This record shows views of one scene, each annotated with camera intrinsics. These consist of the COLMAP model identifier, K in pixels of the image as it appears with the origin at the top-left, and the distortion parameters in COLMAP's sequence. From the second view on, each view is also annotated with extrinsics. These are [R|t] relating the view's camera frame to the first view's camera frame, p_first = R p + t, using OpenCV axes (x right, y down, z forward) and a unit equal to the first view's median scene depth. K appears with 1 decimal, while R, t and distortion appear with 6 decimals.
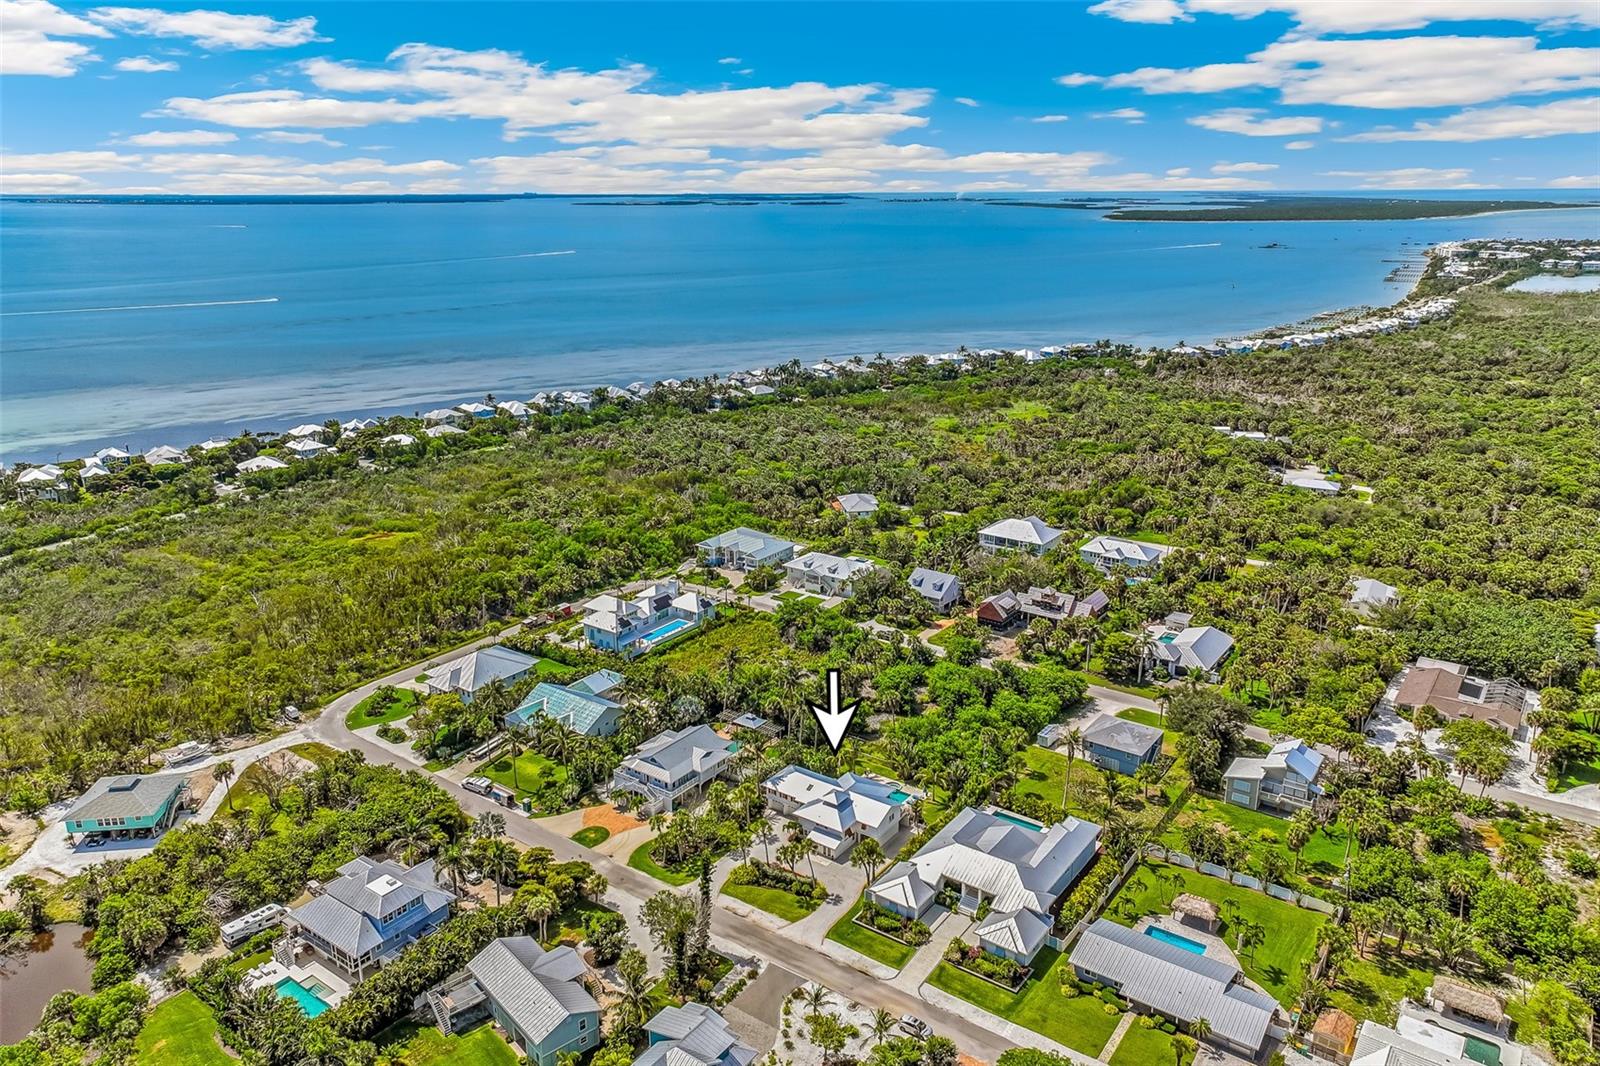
lens RADIAL K [[1126.5, 0, 804.9], [0, 1126.5, 534.1], [0, 0, 1]] dist [0.016042, 0.000987]
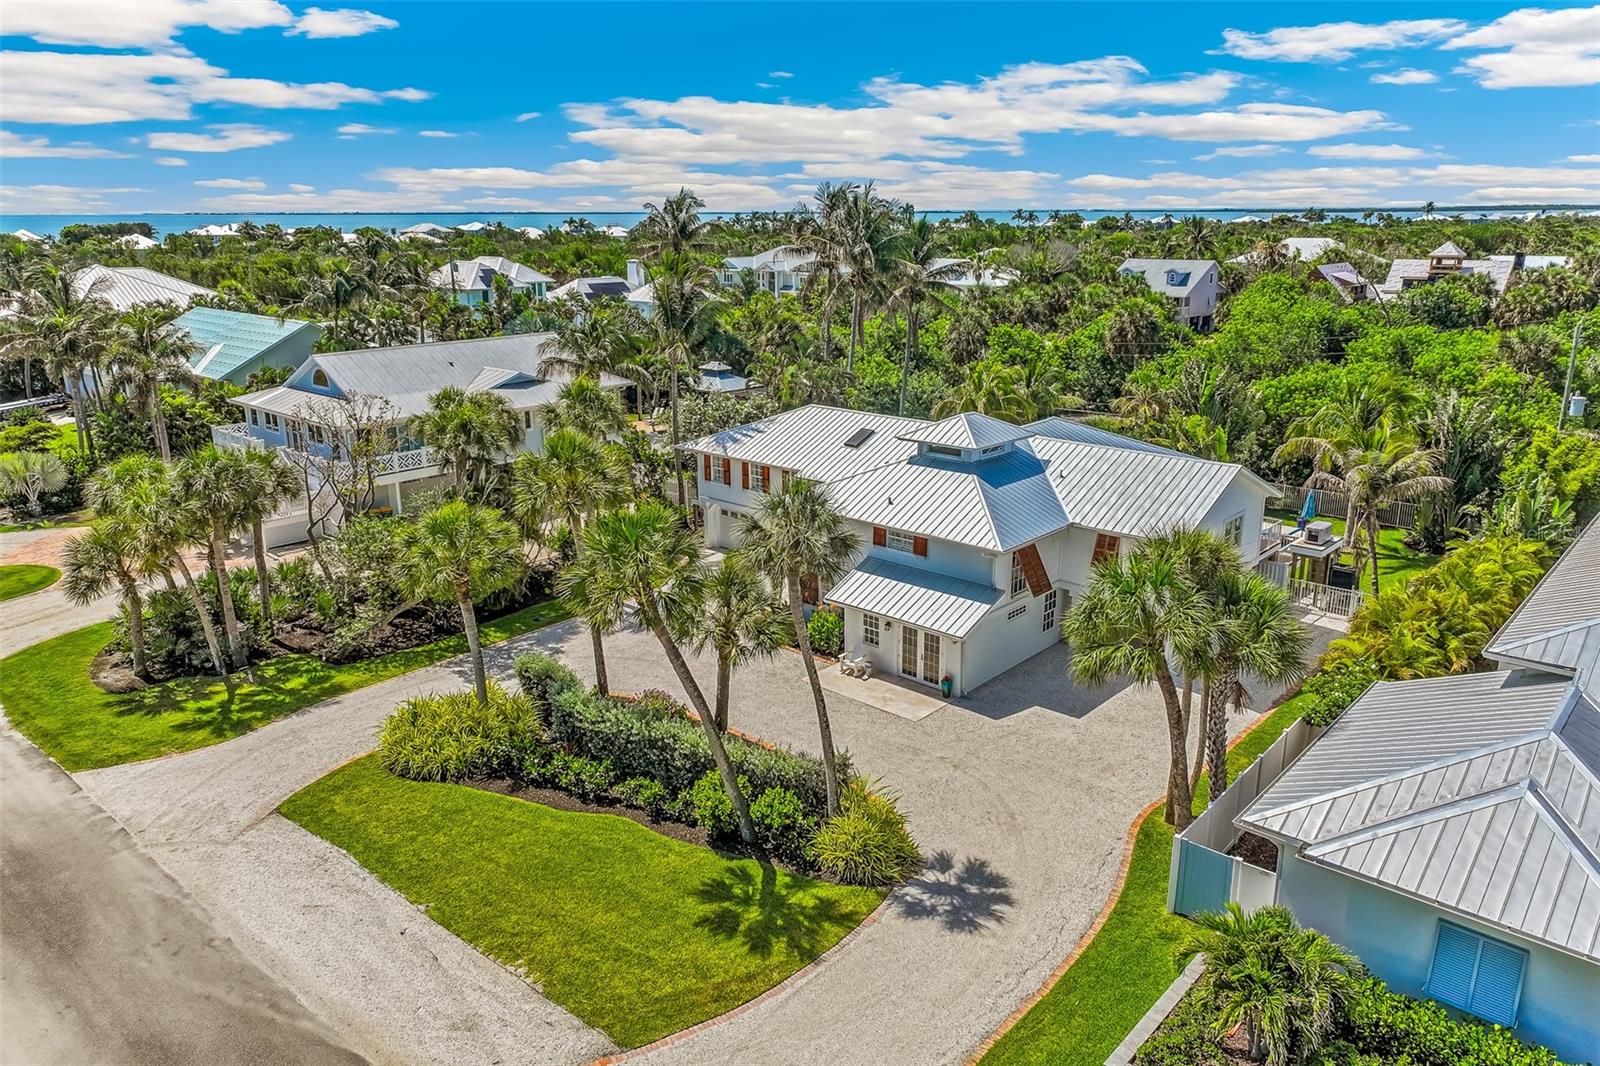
lens RADIAL K [[1126.5, 0, 801.0], [0, 1126.5, 529.6], [0, 0, 1]] dist [0.016042, 0.000987]
pose [[0.994060, 0.029091, -0.104873, 0.017347], [-0.030985, 0.999384, -0.016473, 0.242912], [0.104329, 0.019624, 0.994349, 0.738469]]
